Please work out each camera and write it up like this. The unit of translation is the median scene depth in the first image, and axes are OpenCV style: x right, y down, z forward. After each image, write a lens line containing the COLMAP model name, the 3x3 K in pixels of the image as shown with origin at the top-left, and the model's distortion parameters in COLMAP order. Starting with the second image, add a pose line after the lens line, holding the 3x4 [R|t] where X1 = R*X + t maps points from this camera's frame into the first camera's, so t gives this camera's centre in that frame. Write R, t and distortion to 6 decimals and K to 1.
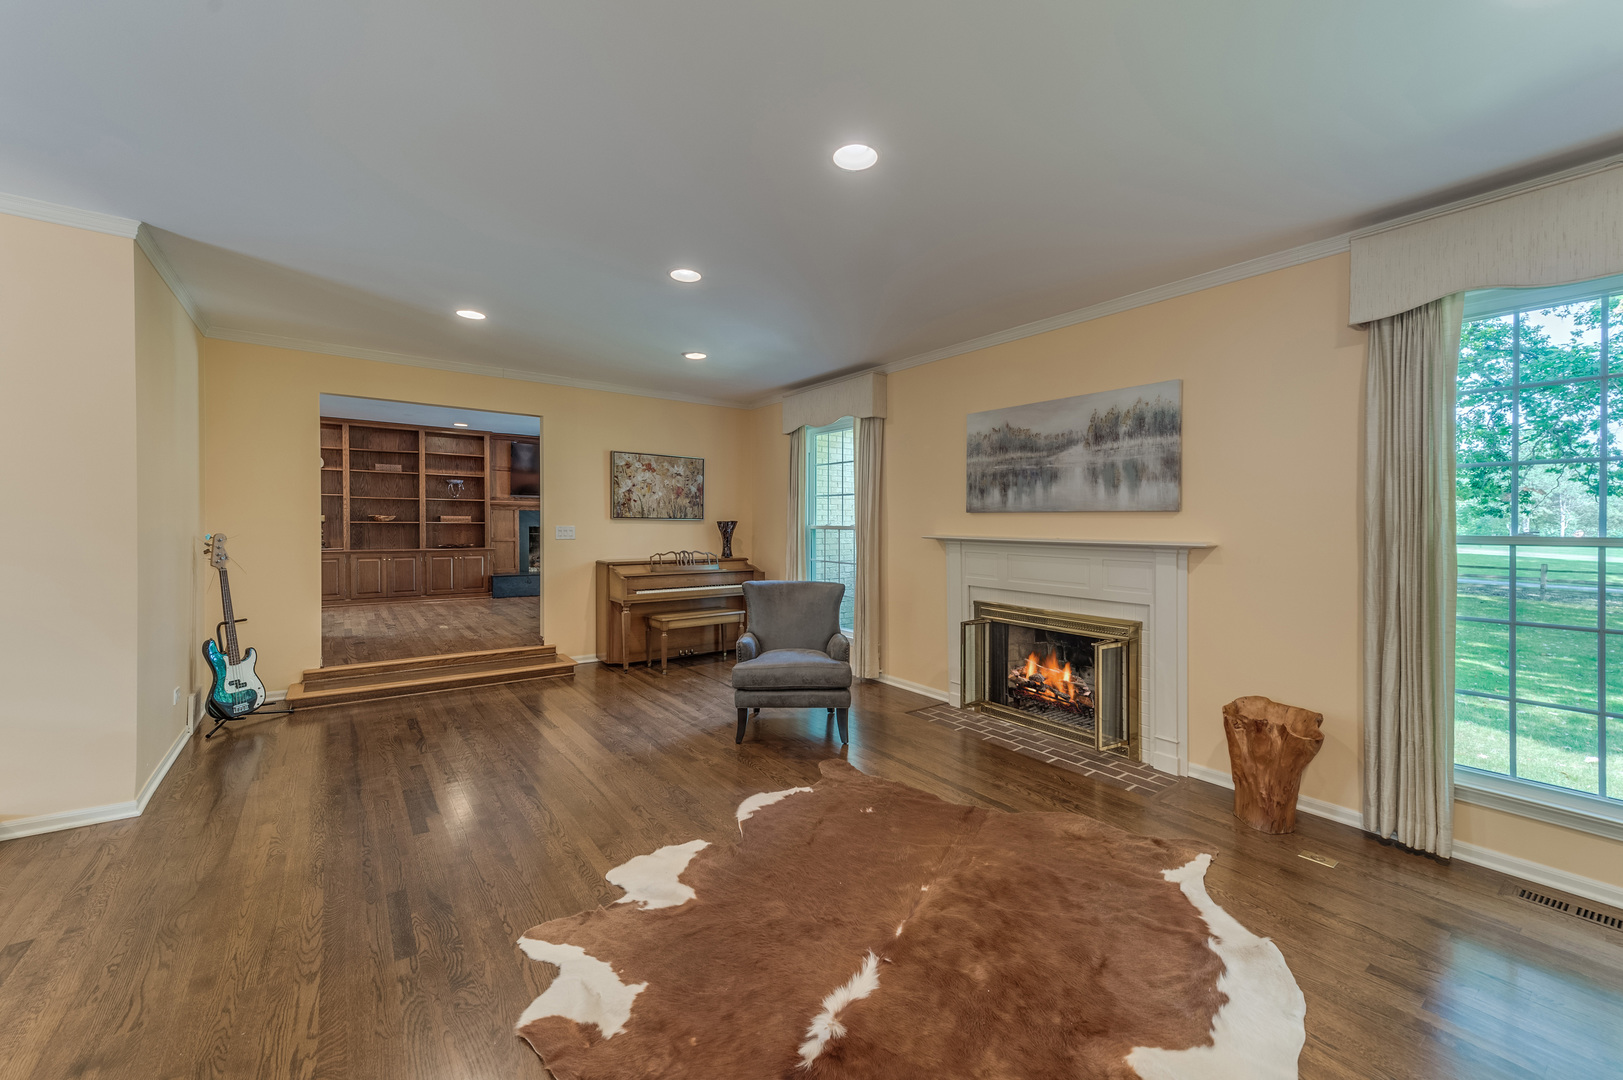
lens RADIAL K [[634.9, 0, 814.4], [0, 634.9, 532.9], [0, 0, 1]] dist [-0.000240, -0.000029]
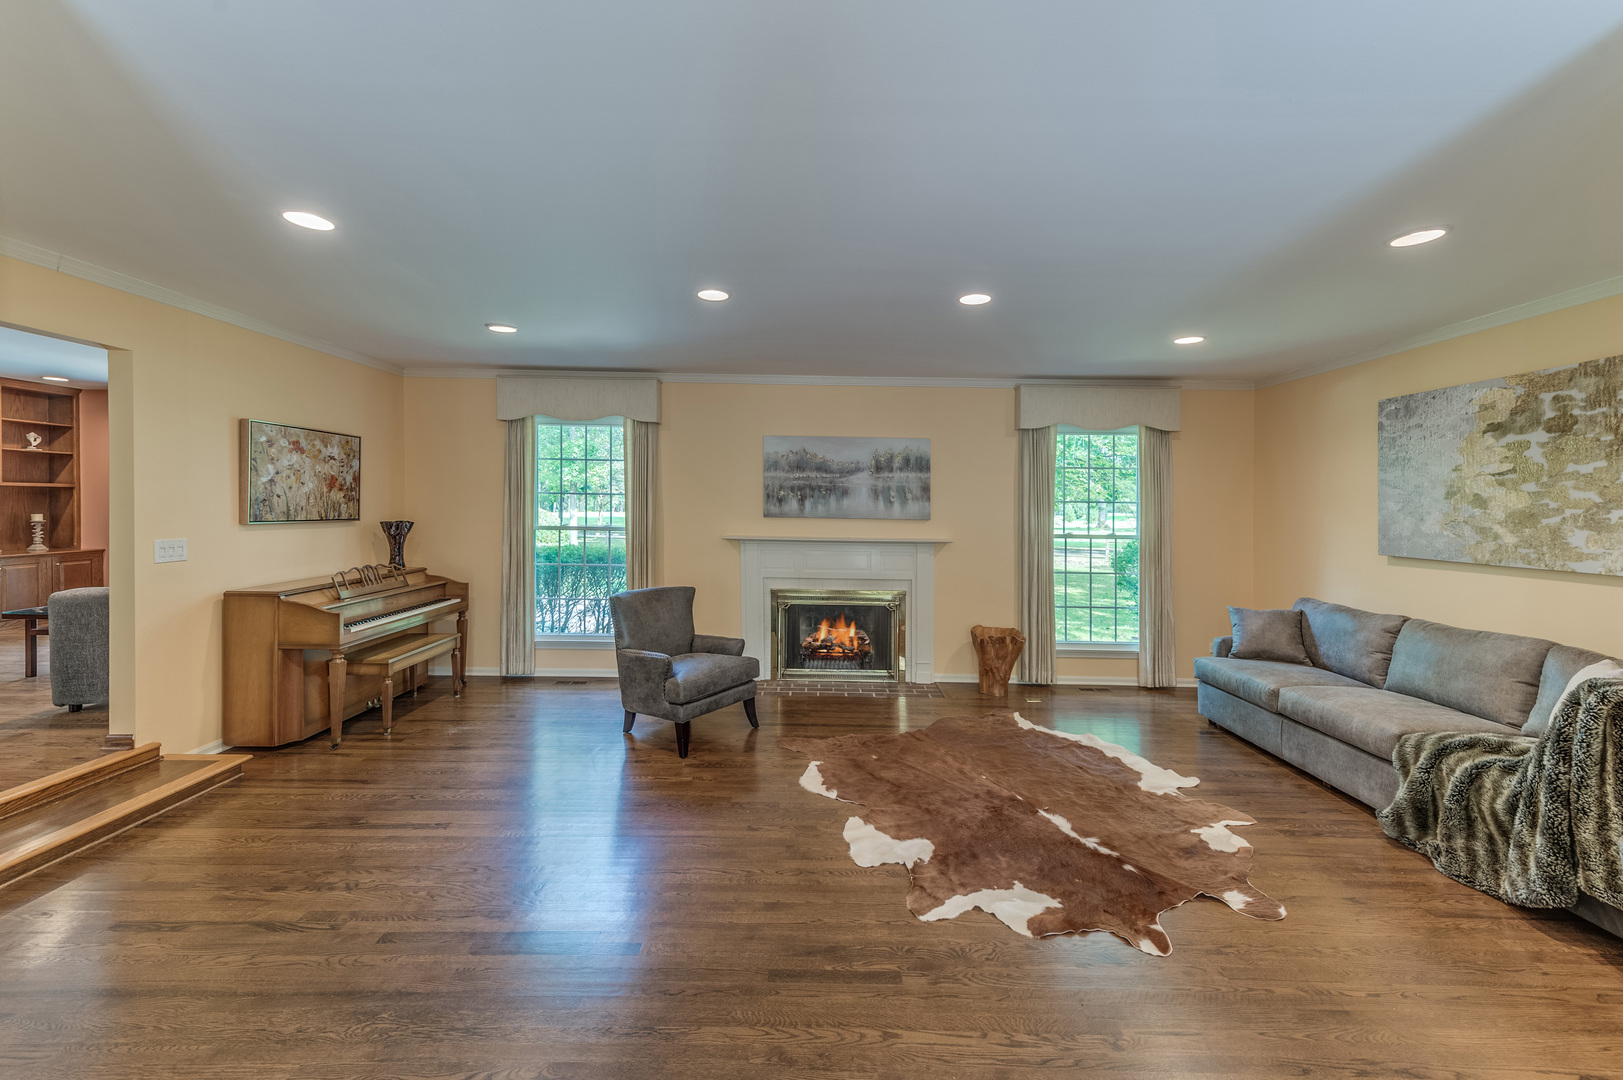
lens RADIAL K [[625.0, 0, 811.9], [0, 625.0, 518.8], [0, 0, 1]] dist [0.000546, 0.000085]
pose [[0.586282, -0.020066, 0.809858, -0.715473], [0.003085, 0.999741, 0.022537, -0.058678], [-0.810101, -0.010714, 0.586192, 0.241352]]
